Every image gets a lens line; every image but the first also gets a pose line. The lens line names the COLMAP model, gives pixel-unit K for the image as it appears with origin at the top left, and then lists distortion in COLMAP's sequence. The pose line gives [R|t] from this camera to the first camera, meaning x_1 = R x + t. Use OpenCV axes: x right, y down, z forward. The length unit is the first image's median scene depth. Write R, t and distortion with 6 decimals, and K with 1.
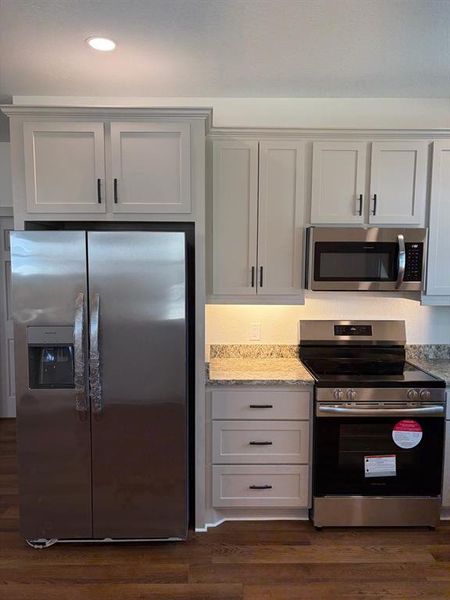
lens RADIAL K [[452.2, 0, 224.7], [0, 452.2, 300.3], [0, 0, 1]] dist [0.047127, -0.055253]
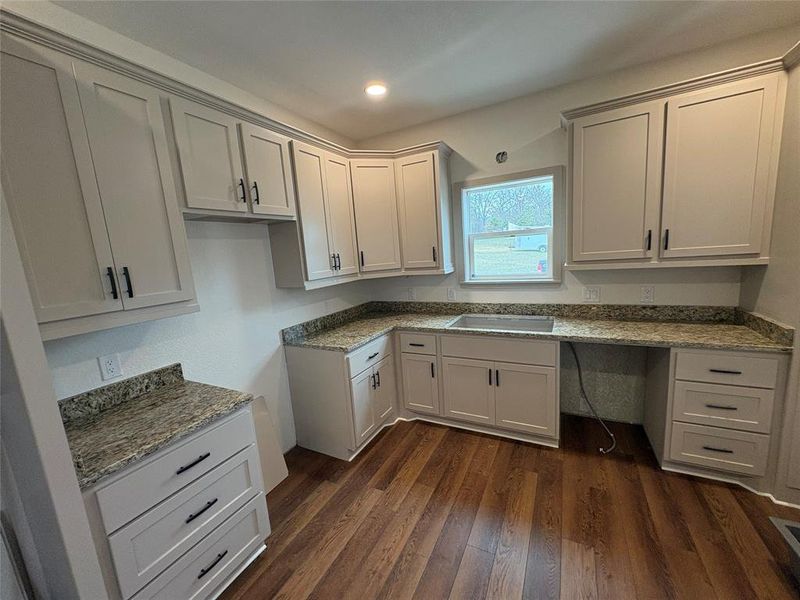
lens RADIAL K [[316.4, 0, 401.8], [0, 316.4, 299.4], [0, 0, 1]] dist [0.000912, 0.000040]
pose [[0.468397, -0.168804, 0.867242, -0.150453], [0.145545, 0.982911, 0.112709, -0.022501], [-0.871447, 0.073431, 0.484961, 0.462349]]
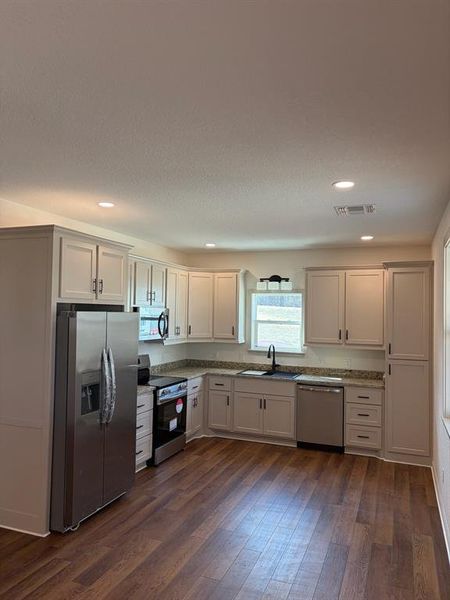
lens RADIAL K [[452.2, 0, 221.3], [0, 452.2, 300.0], [0, 0, 1]] dist [0.047127, -0.055253]
pose [[0.377462, 0.032272, 0.925463, -1.501775], [0.060606, 0.996389, -0.059464, -0.062207], [-0.924040, 0.078534, 0.374143, -0.017823]]
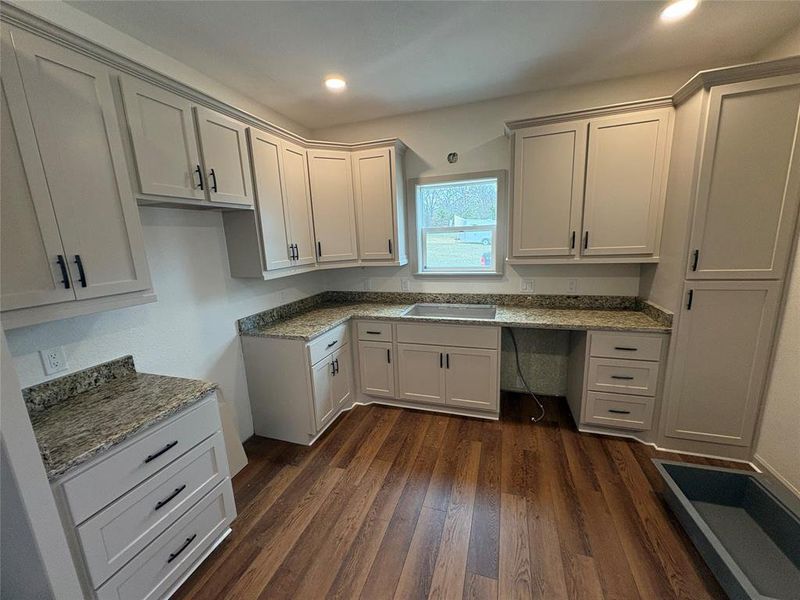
lens RADIAL K [[316.4, 0, 401.6], [0, 316.4, 299.2], [0, 0, 1]] dist [0.000912, 0.000040]
pose [[0.322959, -0.197162, 0.925648, -0.209256], [0.121849, 0.978582, 0.165923, -0.034486], [-0.938536, 0.059203, 0.340066, 0.464569]]
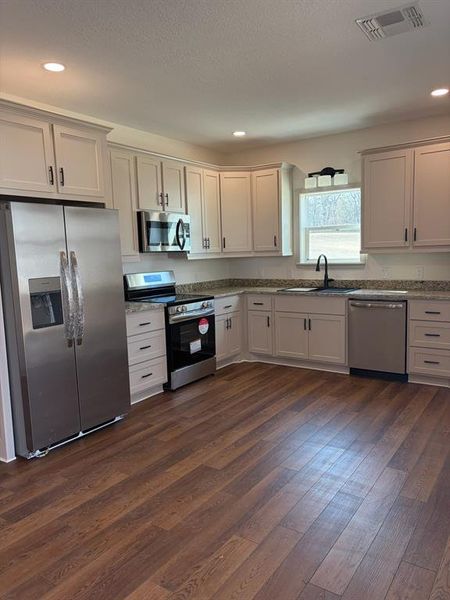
lens RADIAL K [[452.2, 0, 224.4], [0, 452.2, 306.0], [0, 0, 1]] dist [0.047127, -0.055253]
pose [[0.576351, -0.119935, 0.808354, -1.027931], [0.100676, 0.992057, 0.075409, 0.080218], [-0.810977, 0.037920, 0.583848, -0.150962]]
